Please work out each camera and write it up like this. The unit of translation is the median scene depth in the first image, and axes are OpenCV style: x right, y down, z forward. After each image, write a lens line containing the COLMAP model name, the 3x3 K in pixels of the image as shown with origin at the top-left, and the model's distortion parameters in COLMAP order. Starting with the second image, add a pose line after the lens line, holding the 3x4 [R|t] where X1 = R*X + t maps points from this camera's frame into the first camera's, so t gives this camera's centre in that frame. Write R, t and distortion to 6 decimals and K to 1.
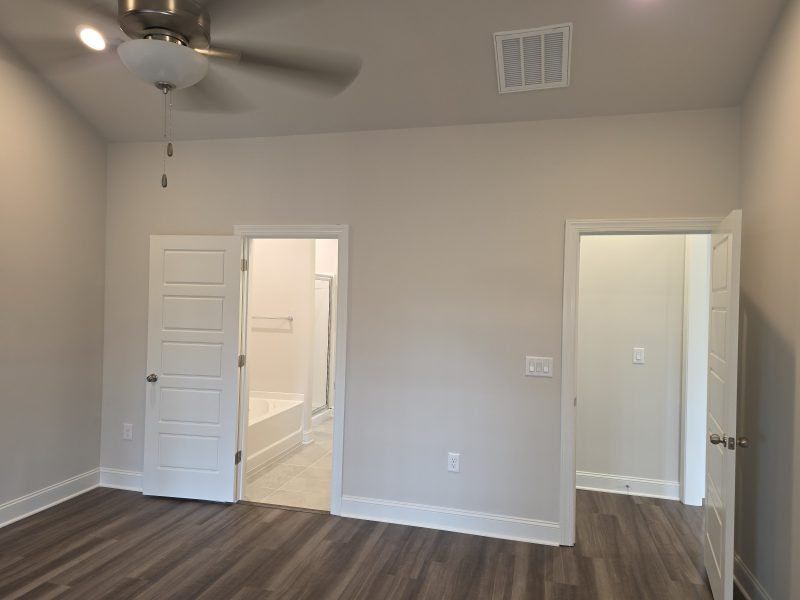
lens RADIAL K [[529.2, 0, 400.0], [0, 529.2, 300.0], [0, 0, 1]] dist [0.029776, -0.006922]
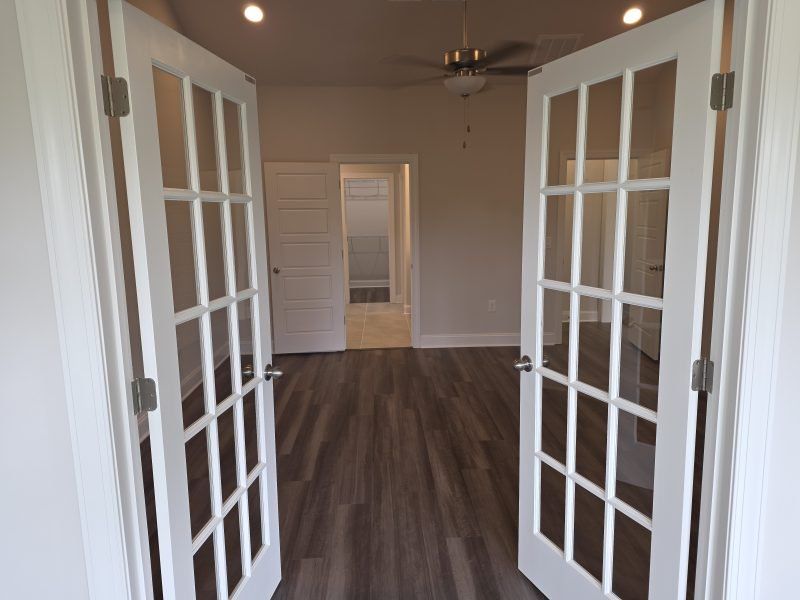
lens RADIAL K [[529.2, 0, 400.0], [0, 529.2, 300.0], [0, 0, 1]] dist [0.029776, -0.006922]
pose [[0.954294, -0.087044, 0.285913, -0.630005], [0.038366, 0.984412, 0.171643, -0.000499], [-0.296397, -0.152829, 0.942758, -0.437693]]
